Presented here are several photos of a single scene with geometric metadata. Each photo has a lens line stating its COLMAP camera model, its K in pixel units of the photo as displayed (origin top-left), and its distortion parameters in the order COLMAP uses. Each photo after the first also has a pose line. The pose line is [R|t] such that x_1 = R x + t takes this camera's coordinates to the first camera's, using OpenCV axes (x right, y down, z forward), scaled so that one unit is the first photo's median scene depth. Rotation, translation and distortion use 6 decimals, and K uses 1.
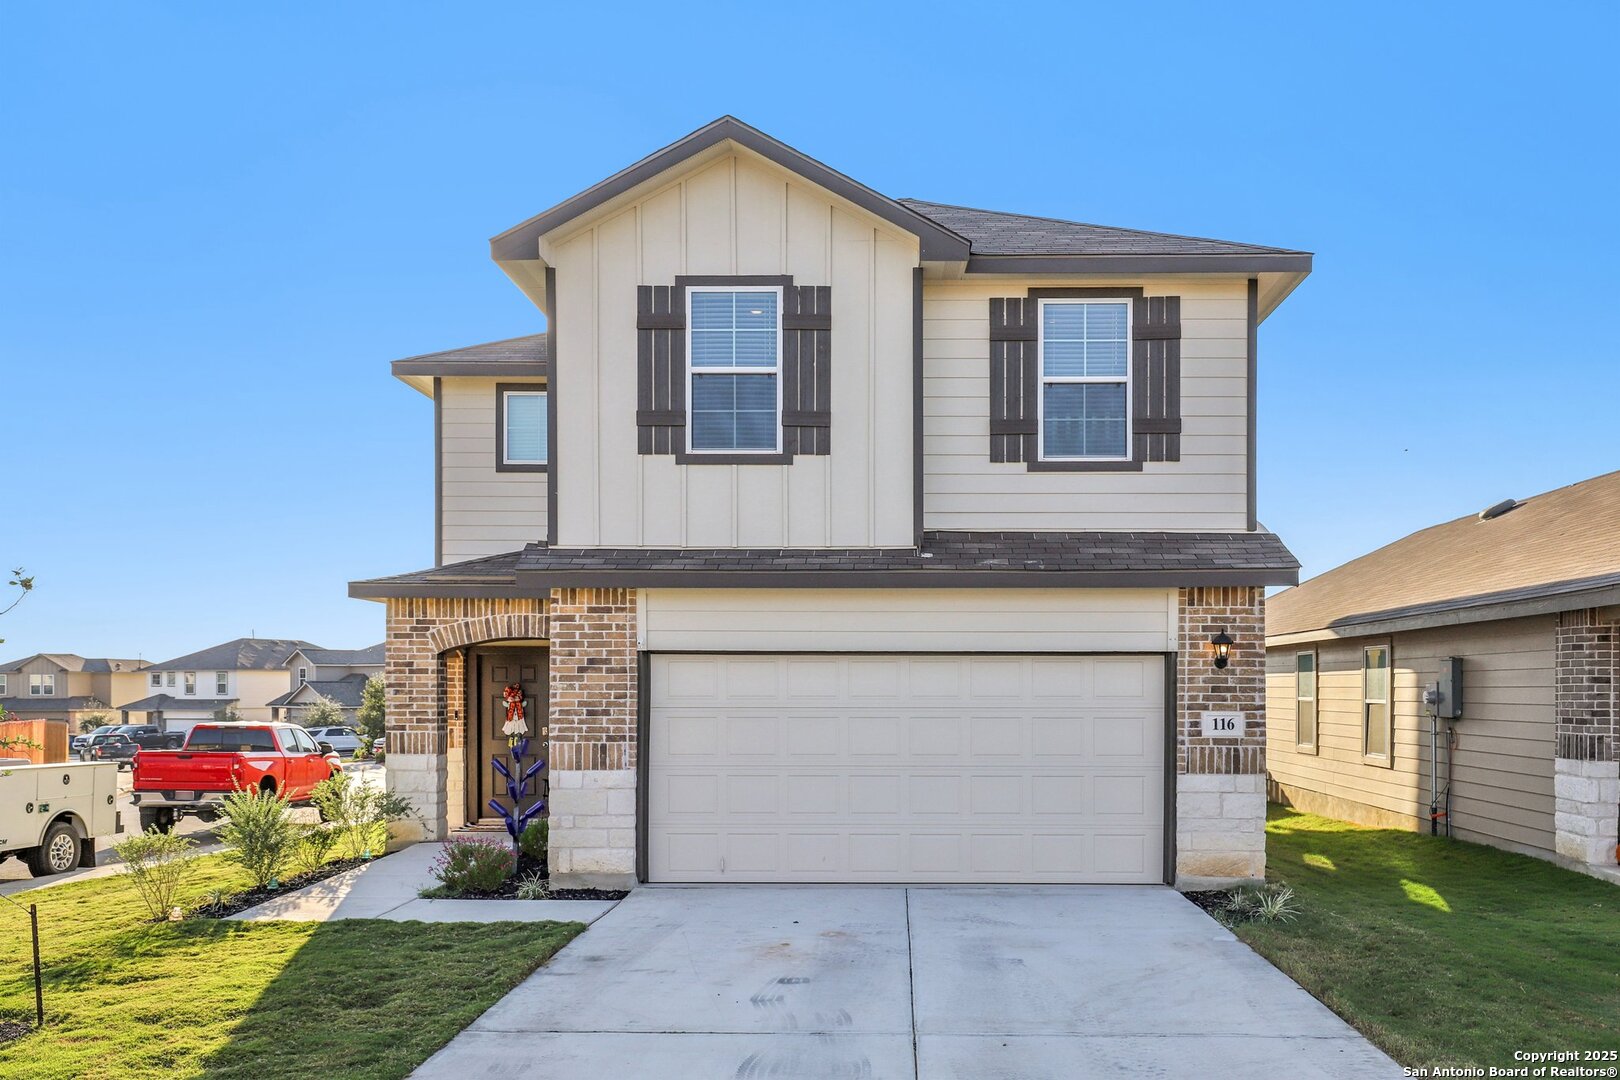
lens RADIAL K [[1353.3, 0, 916.7], [0, 1353.3, 668.8], [0, 0, 1]] dist [0.015989, 0.015177]
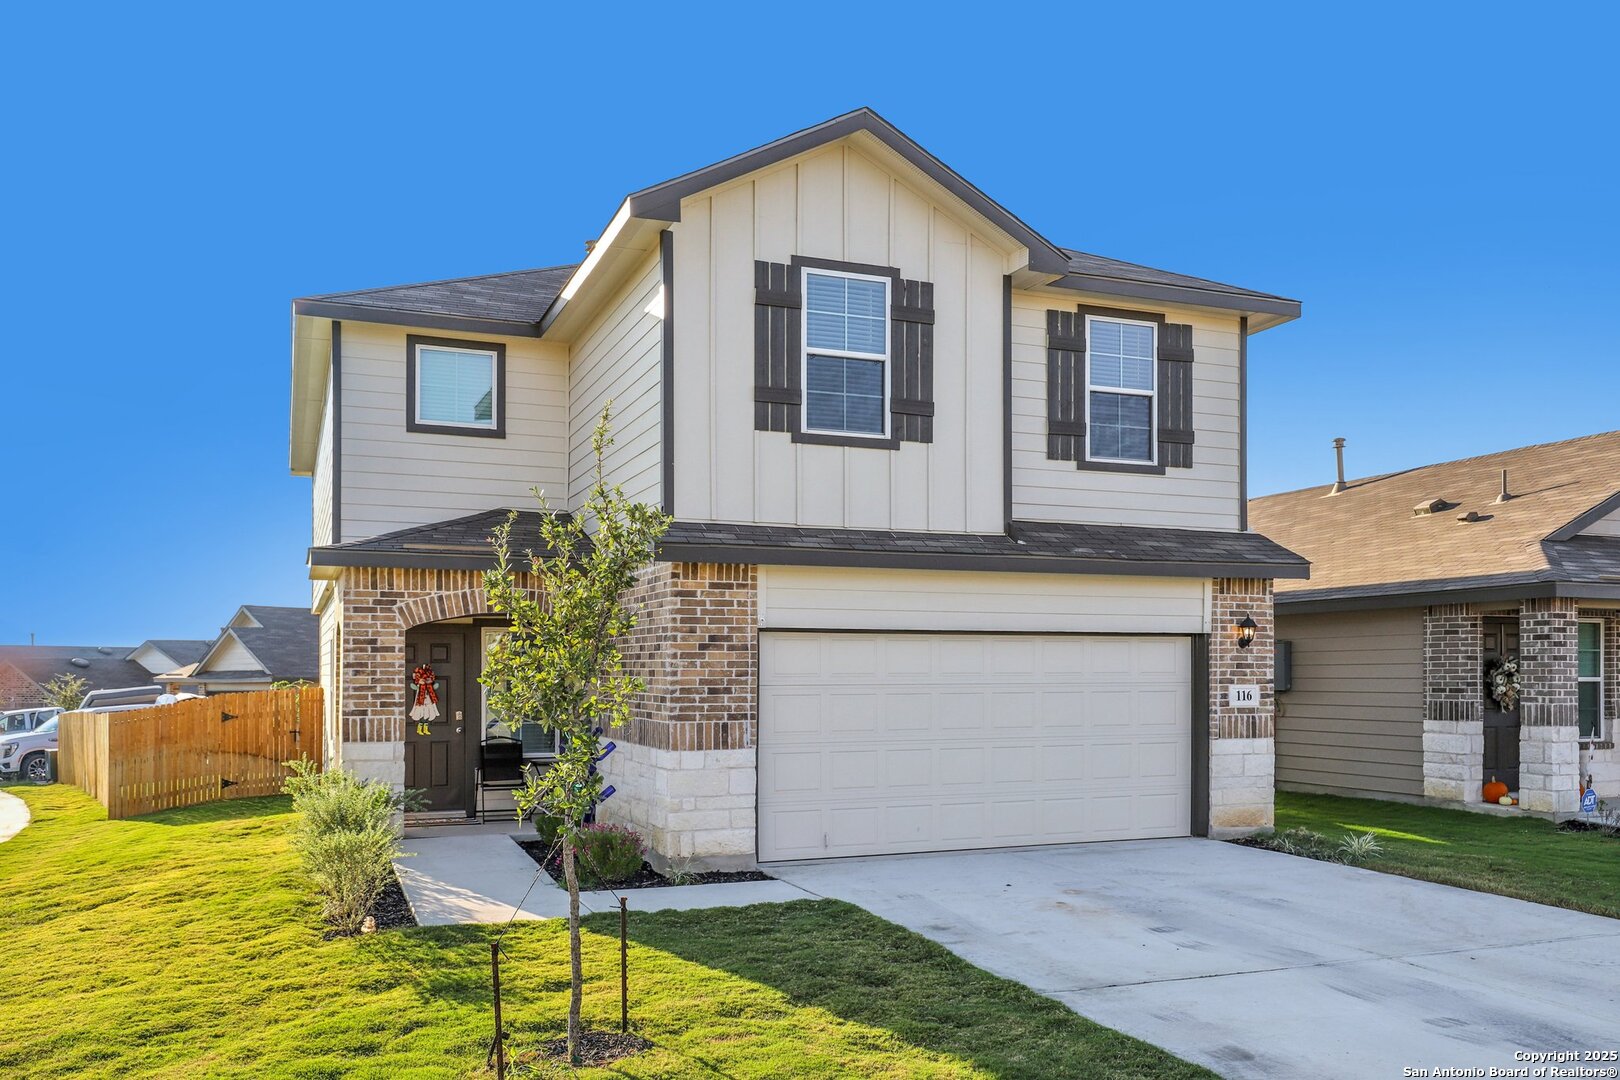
lens RADIAL K [[1334.6, 0, 846.3], [0, 1334.6, 640.9], [0, 0, 1]] dist [0.017793, 0.011536]
pose [[0.914648, 0.006042, 0.404206, -0.540979], [-0.001340, 0.999928, -0.011915, 0.007627], [-0.404249, 0.010357, 0.914590, 0.081512]]
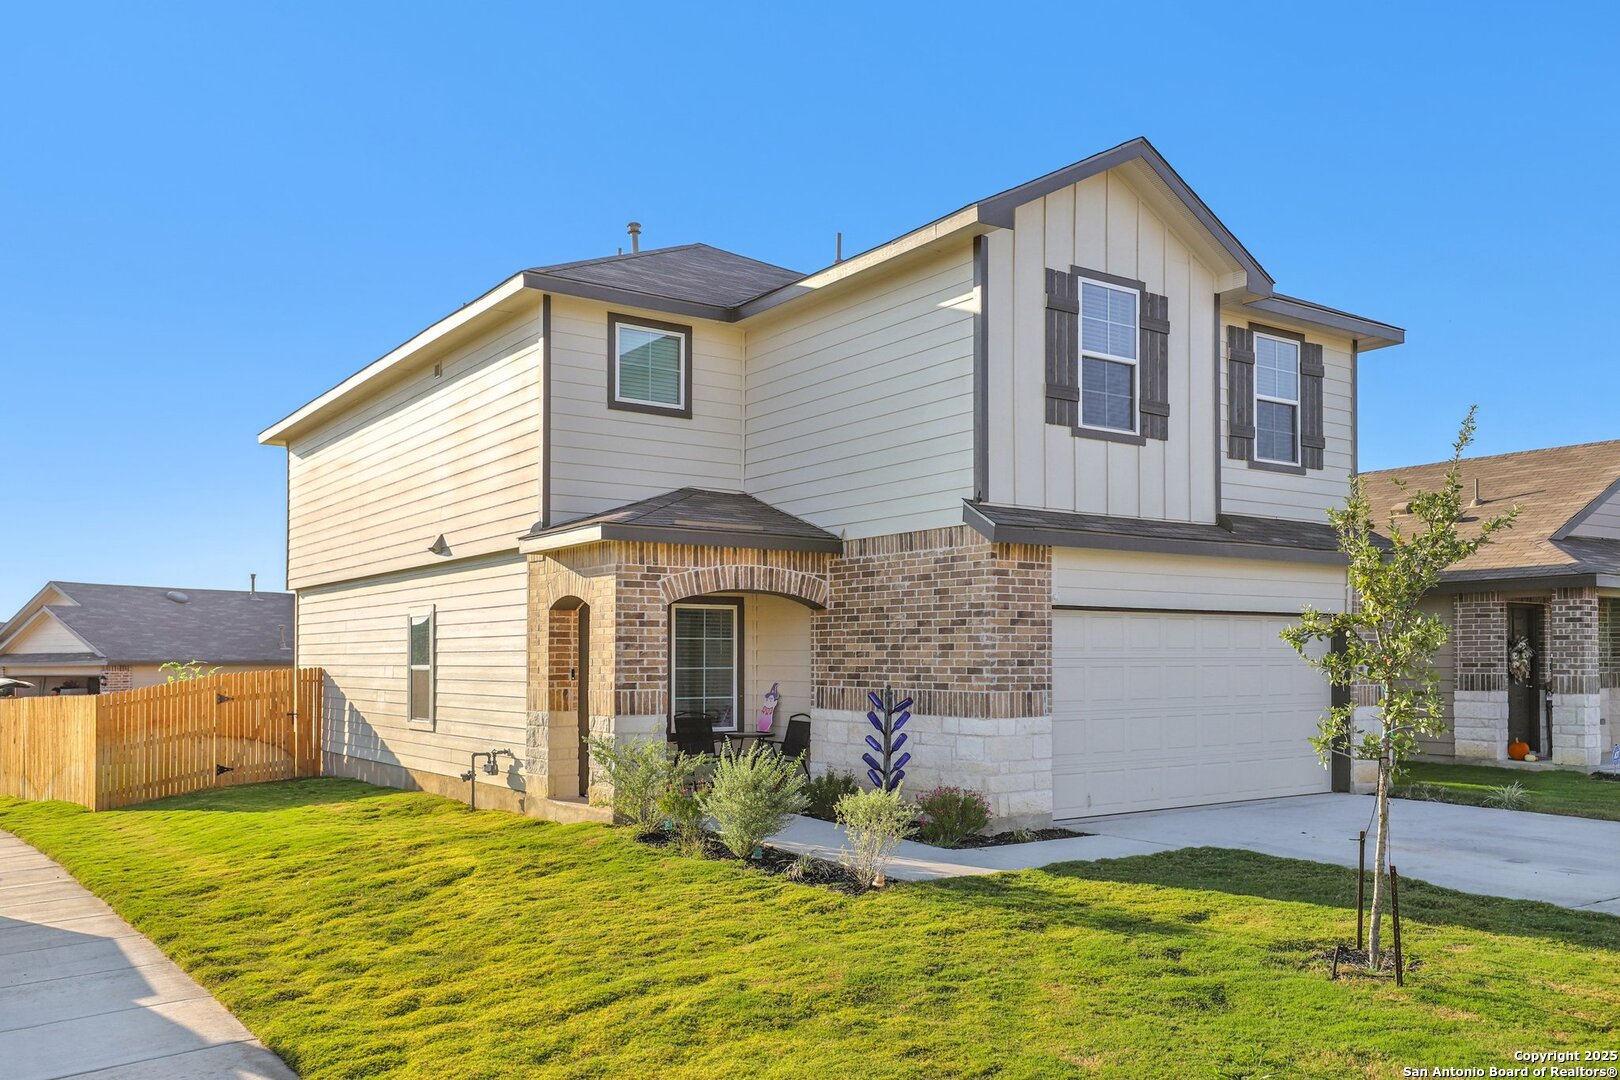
lens RADIAL K [[1332.1, 0, 813.8], [0, 1332.1, 613.5], [0, 0, 1]] dist [0.021477, 0.007061]
pose [[0.796832, 0.017216, 0.603955, -0.996315], [-0.003723, 0.999715, -0.023585, 0.019021], [-0.604189, 0.016545, 0.796669, 0.269547]]
